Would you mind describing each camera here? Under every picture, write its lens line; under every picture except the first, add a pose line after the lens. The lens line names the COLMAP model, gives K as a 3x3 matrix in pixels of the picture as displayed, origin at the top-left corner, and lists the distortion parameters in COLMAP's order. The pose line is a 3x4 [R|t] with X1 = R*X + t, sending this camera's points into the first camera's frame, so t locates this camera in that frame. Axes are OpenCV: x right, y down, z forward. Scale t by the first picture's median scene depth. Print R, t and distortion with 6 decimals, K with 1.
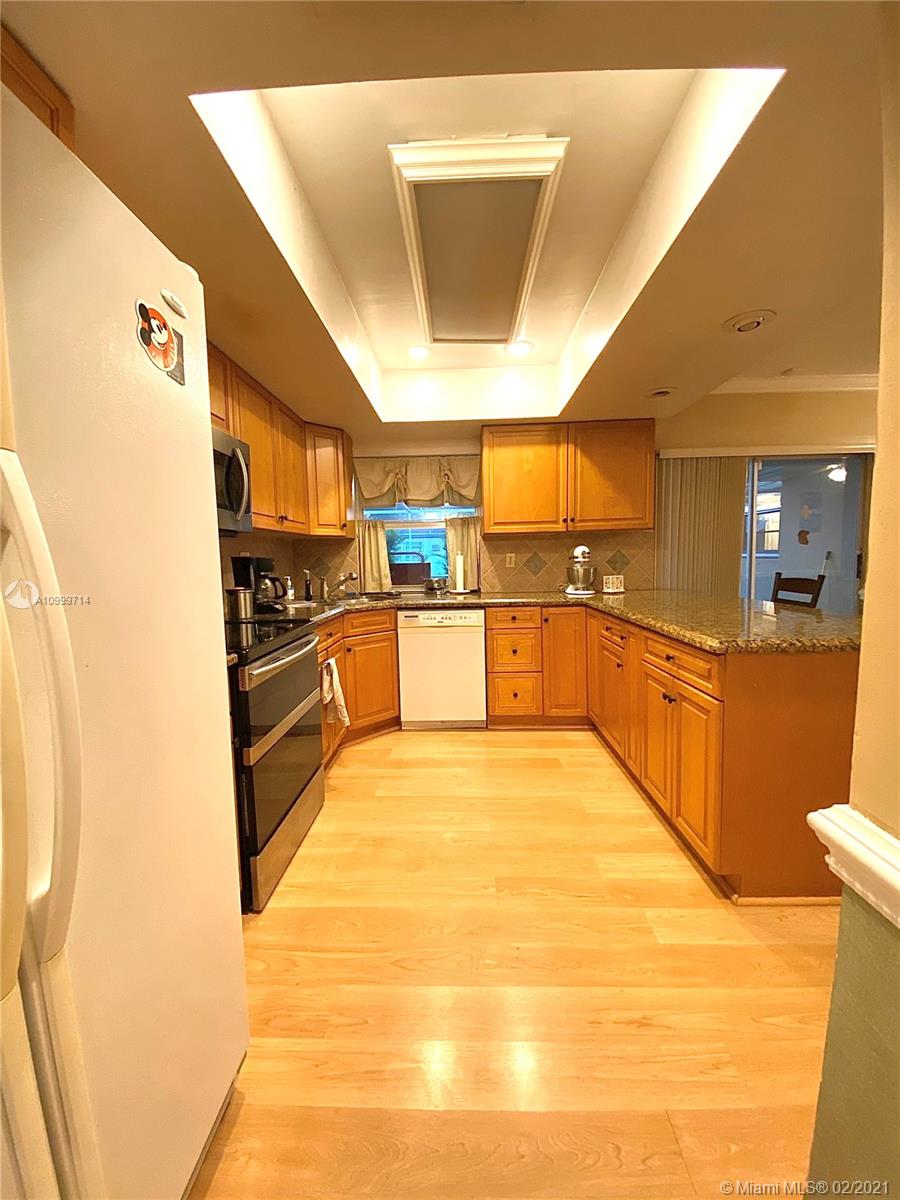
lens RADIAL K [[475.5, 0, 450.0], [0, 475.5, 600.0], [0, 0, 1]] dist [0.003282, 0.000108]
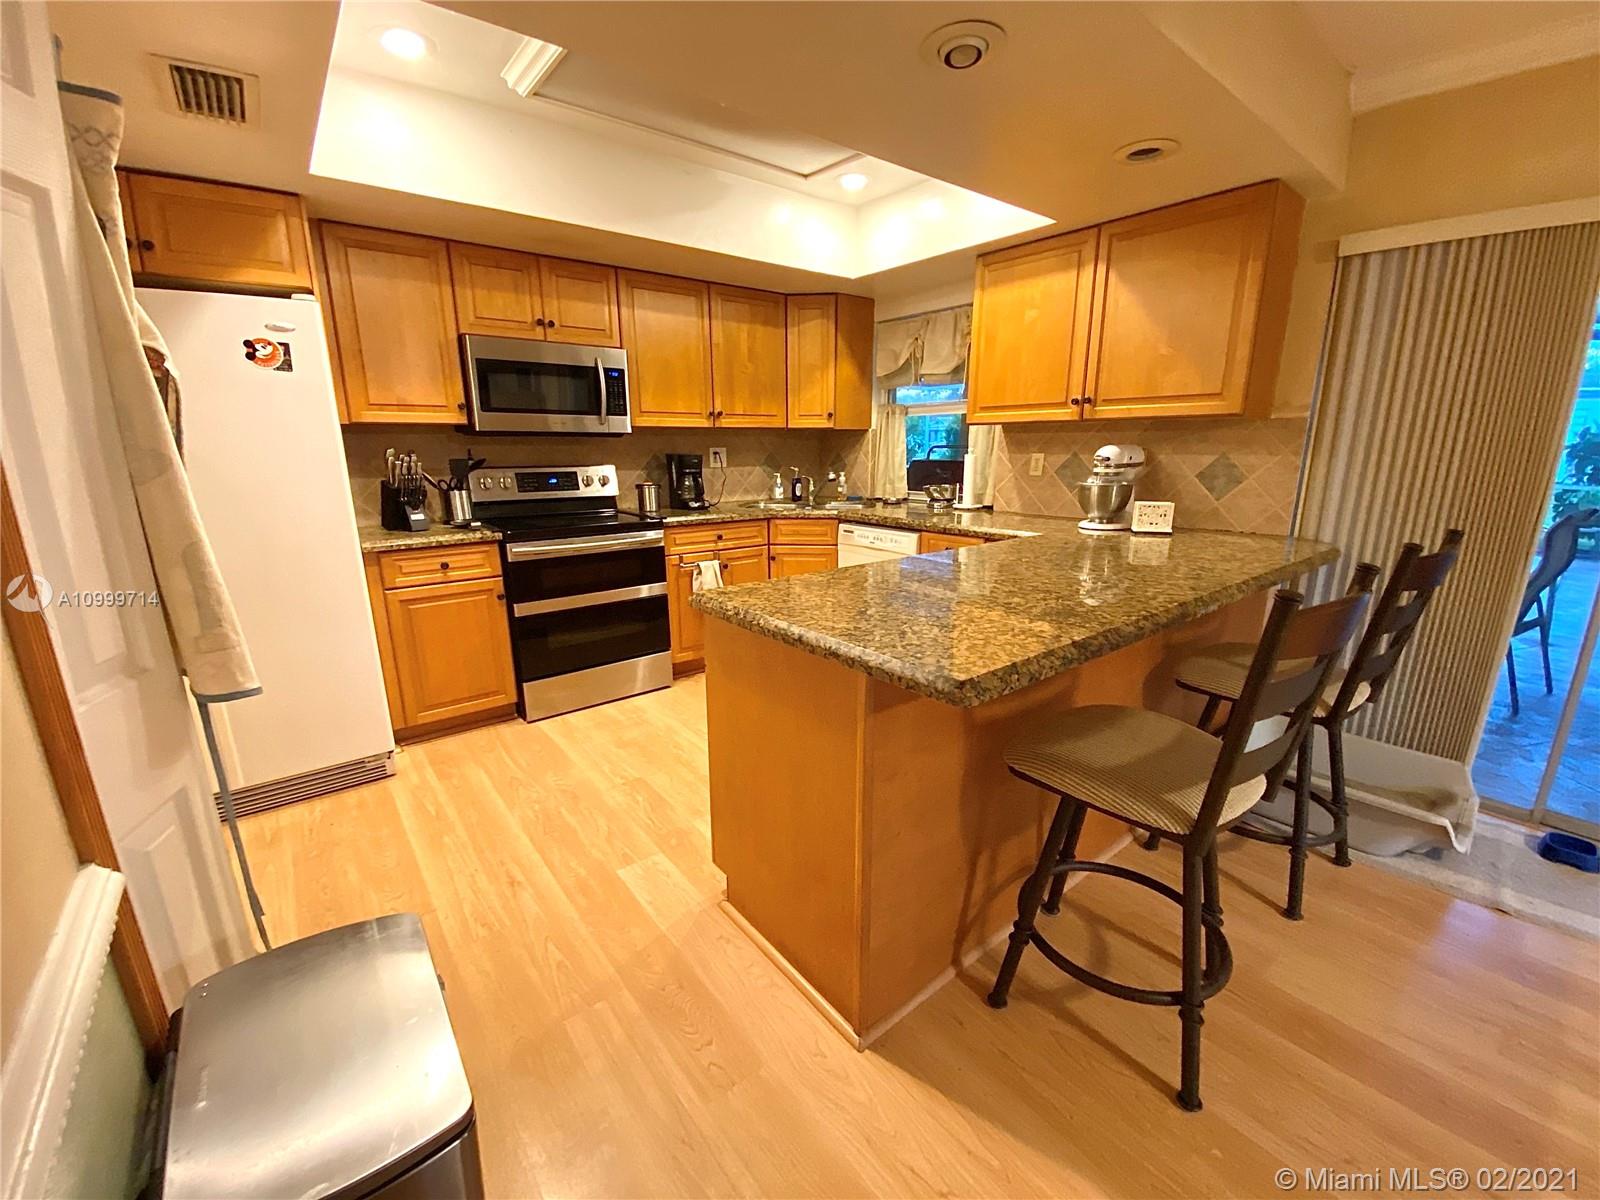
lens RADIAL K [[670.9, 0, 800.0], [0, 670.9, 600.0], [0, 0, 1]] dist [0.011482, -0.000015]
pose [[0.658384, 0.187903, -0.728851, 0.672909], [-0.076114, 0.979995, 0.183894, -0.050998], [0.748824, -0.065597, 0.659515, 0.164982]]
